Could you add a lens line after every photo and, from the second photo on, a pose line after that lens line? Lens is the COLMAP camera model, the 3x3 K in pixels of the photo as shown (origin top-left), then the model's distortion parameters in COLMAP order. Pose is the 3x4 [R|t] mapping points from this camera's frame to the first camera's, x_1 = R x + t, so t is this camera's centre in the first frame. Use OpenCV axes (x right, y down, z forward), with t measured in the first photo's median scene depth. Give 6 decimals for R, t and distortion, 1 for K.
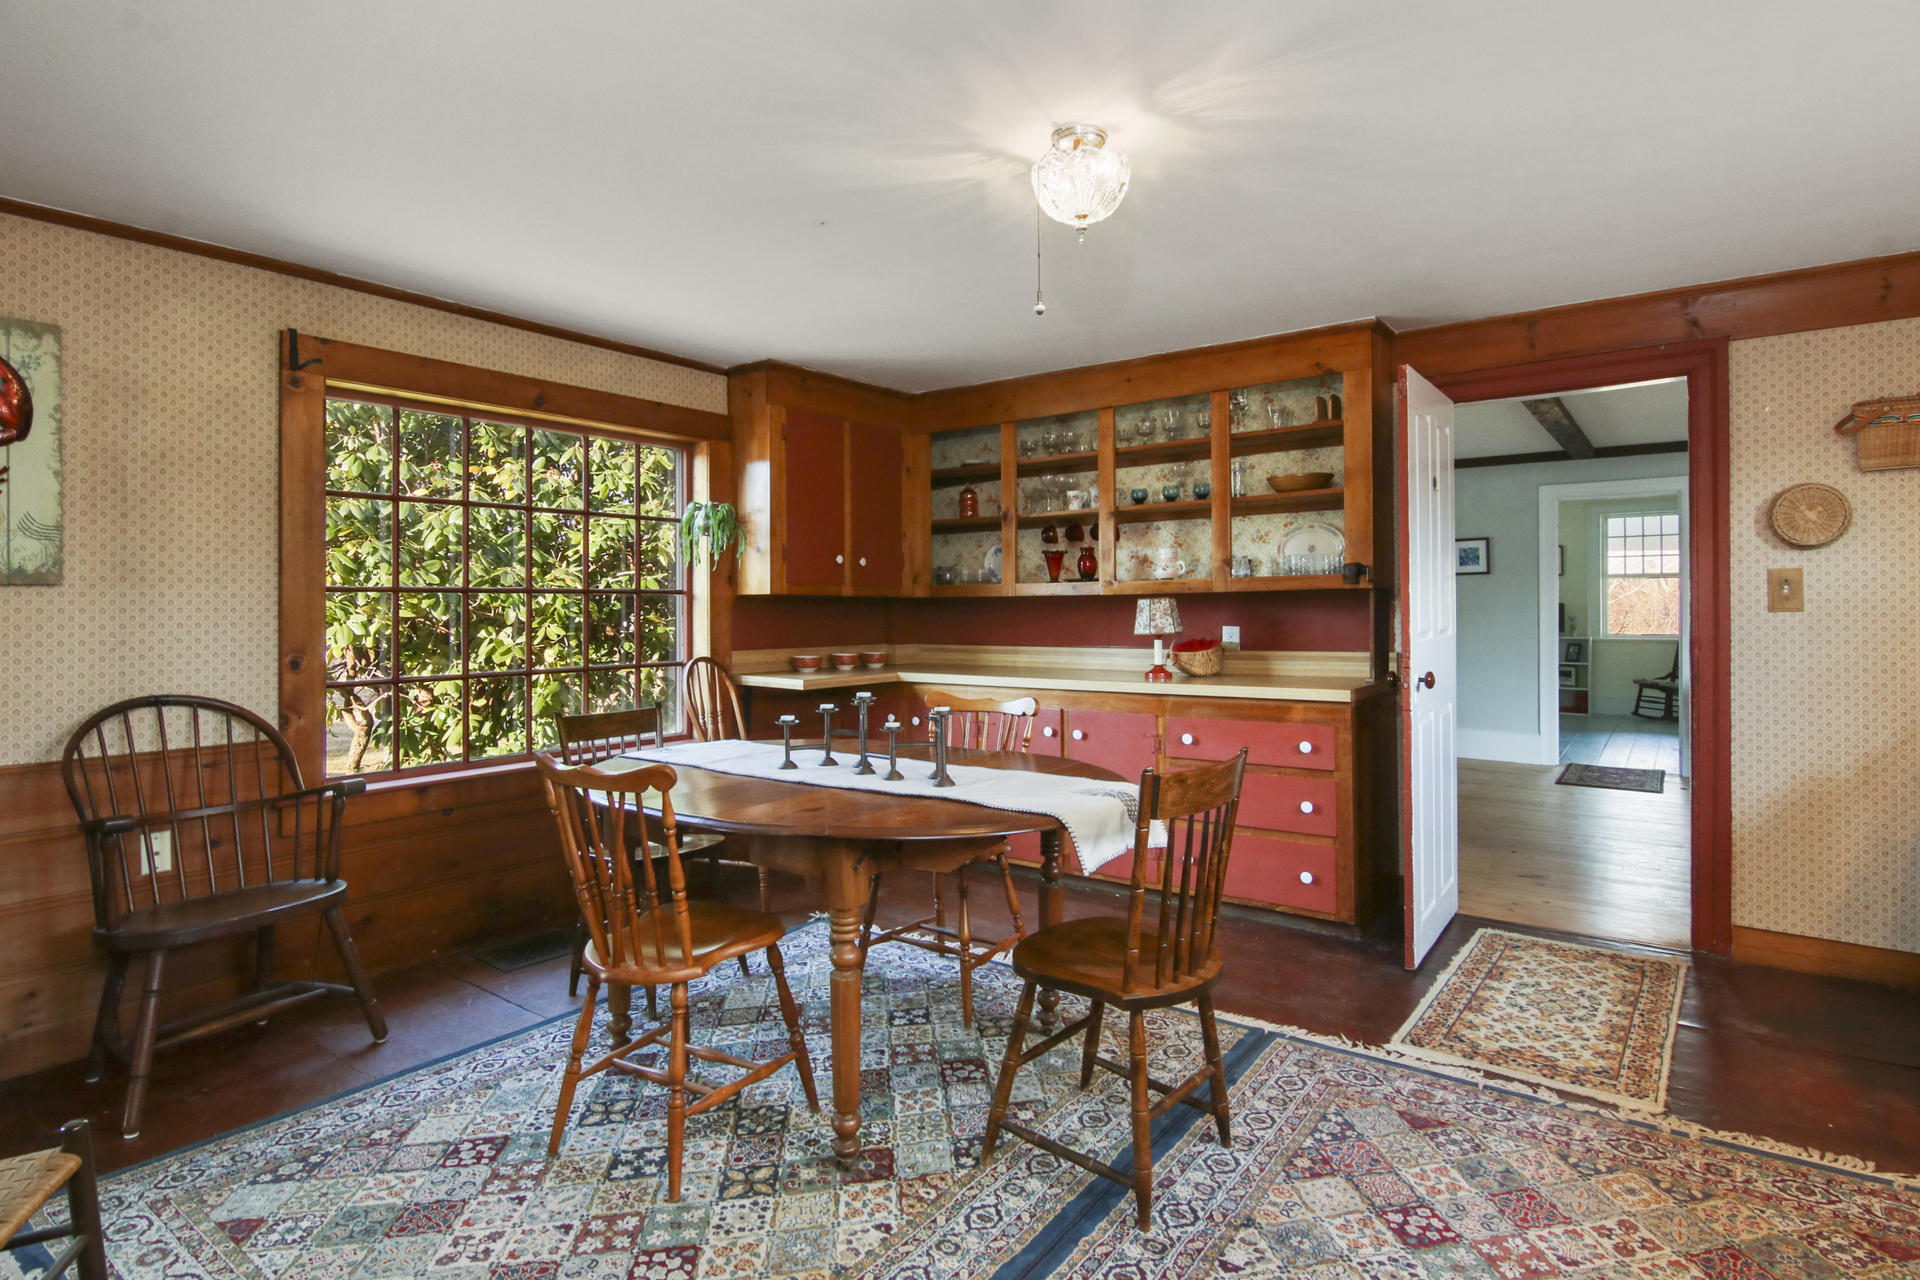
lens RADIAL K [[1012.2, 0, 958.9], [0, 1012.2, 655.6], [0, 0, 1]] dist [-0.001780, -0.013907]
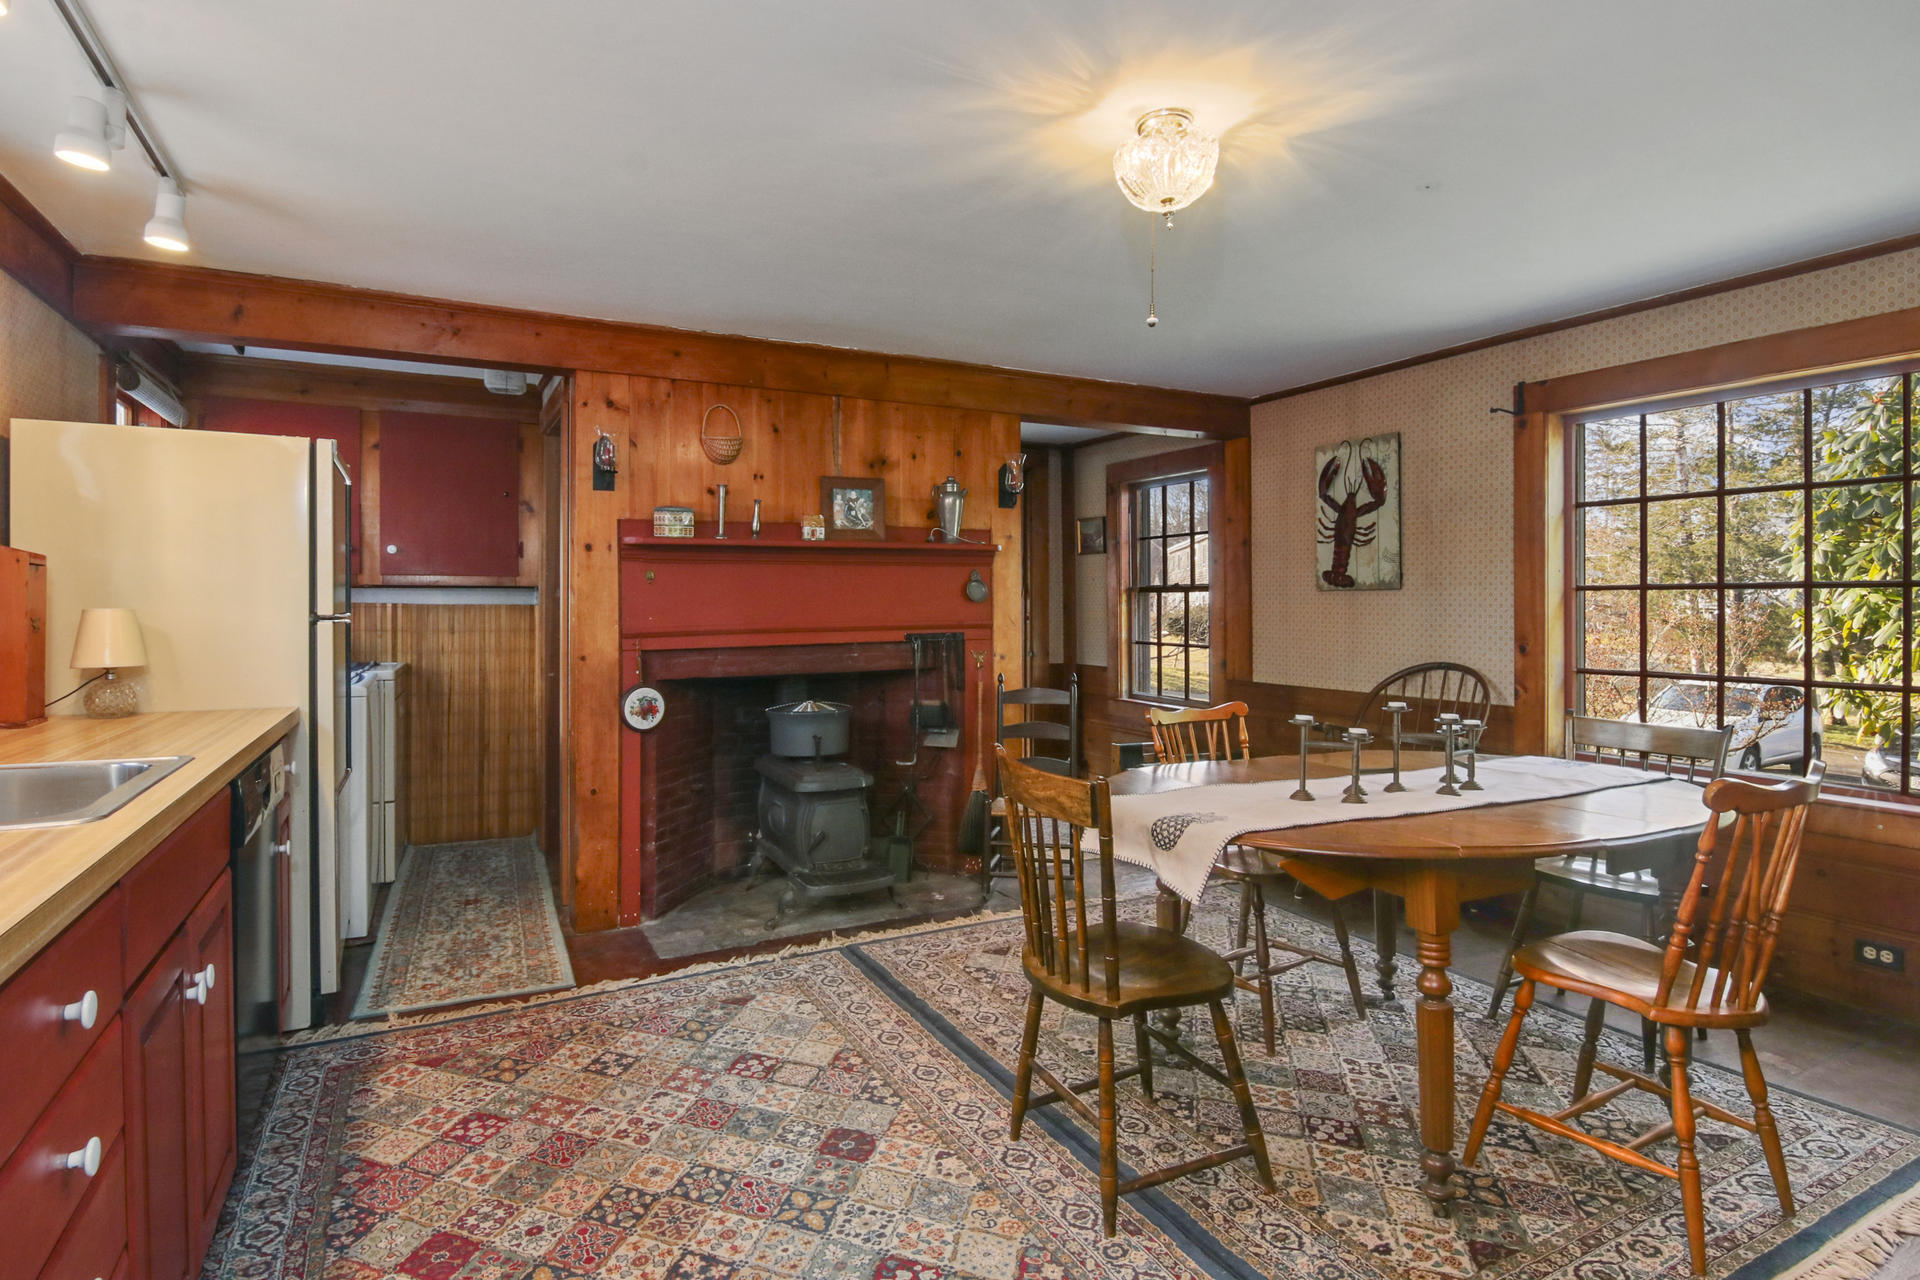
lens RADIAL K [[991.1, 0, 931.4], [0, 991.1, 617.8], [0, 0, 1]] dist [0.002504, -0.014090]
pose [[-0.452934, 0.018285, -0.891357, 1.103320], [-0.035954, 0.998602, 0.038755, -0.072680], [0.890819, 0.049601, -0.451643, 1.289866]]
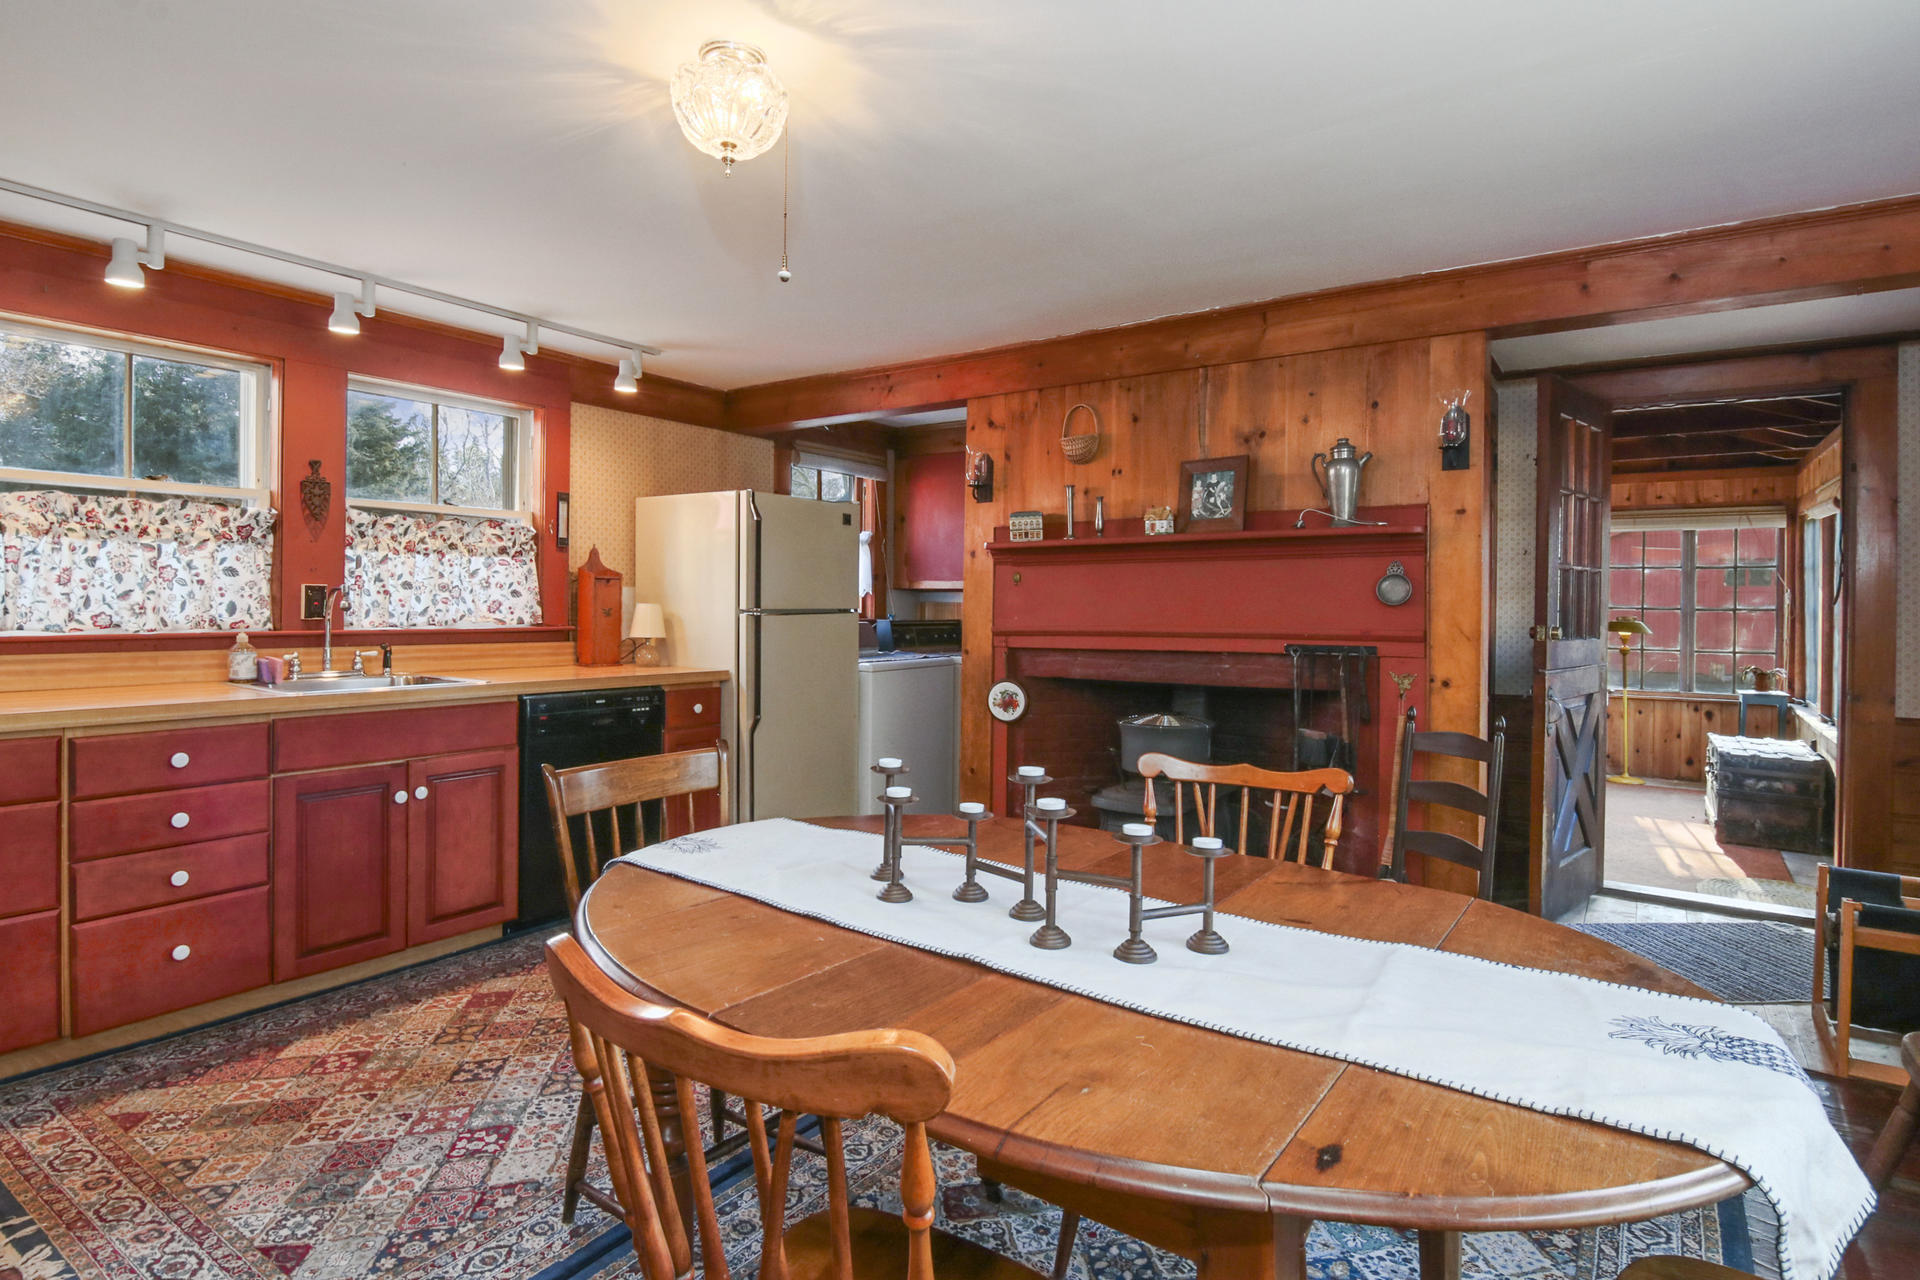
lens RADIAL K [[991.1, 0, 931.4], [0, 991.1, 617.8], [0, 0, 1]] dist [0.002504, -0.014090]
pose [[-0.999857, -0.002317, -0.016724, -0.037279], [-0.003276, 0.998339, 0.057513, -0.093120], [0.016563, 0.057559, -0.998205, 1.919057]]
